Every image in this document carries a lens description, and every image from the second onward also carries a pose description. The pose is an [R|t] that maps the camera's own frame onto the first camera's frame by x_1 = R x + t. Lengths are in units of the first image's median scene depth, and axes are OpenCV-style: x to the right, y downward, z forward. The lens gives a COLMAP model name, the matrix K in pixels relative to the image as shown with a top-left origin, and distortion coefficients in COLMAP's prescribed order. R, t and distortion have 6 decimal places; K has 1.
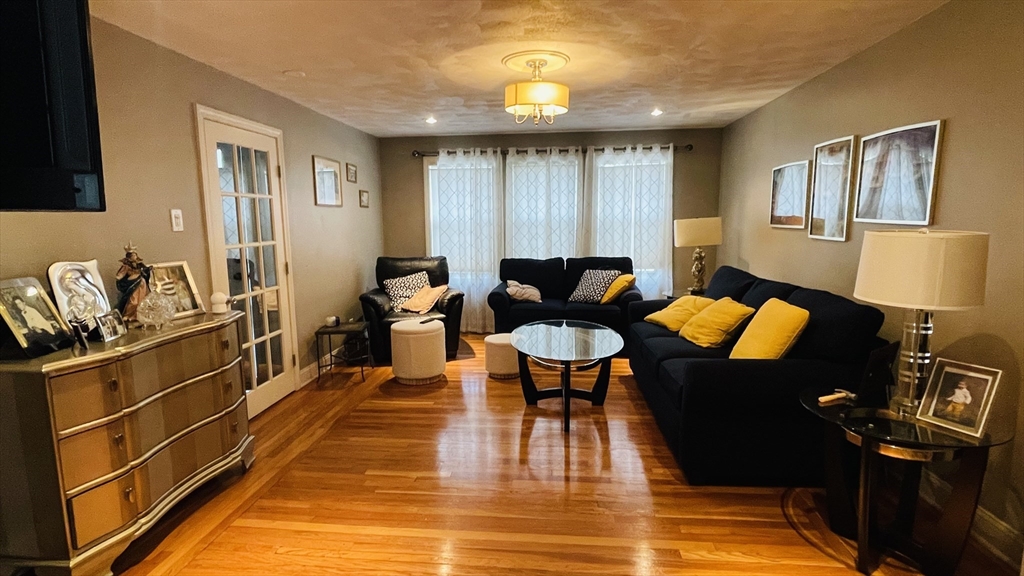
lens RADIAL K [[515.2, 0, 512.0], [0, 515.2, 288.0], [0, 0, 1]] dist [0.002306, -0.000412]
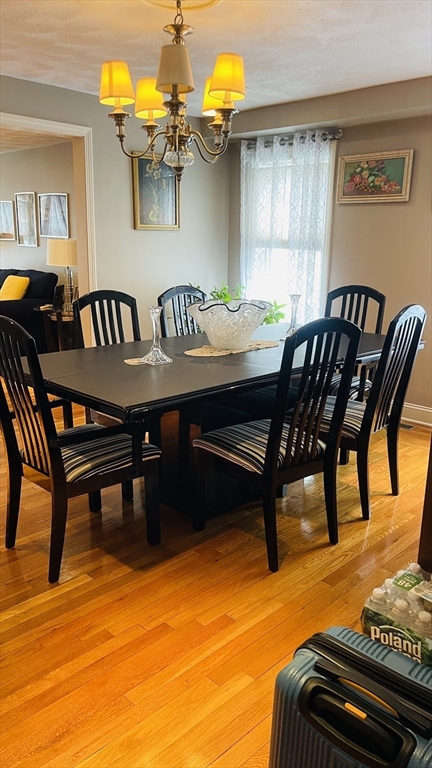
lens RADIAL K [[584.8, 0, 216.0], [0, 584.8, 384.0], [0, 0, 1]] dist [0.049141, -0.051045]
pose [[0.631928, -0.169971, 0.756159, -0.551834], [0.084267, 0.984939, 0.150975, 0.111310], [-0.770432, -0.031686, 0.636734, -0.756143]]
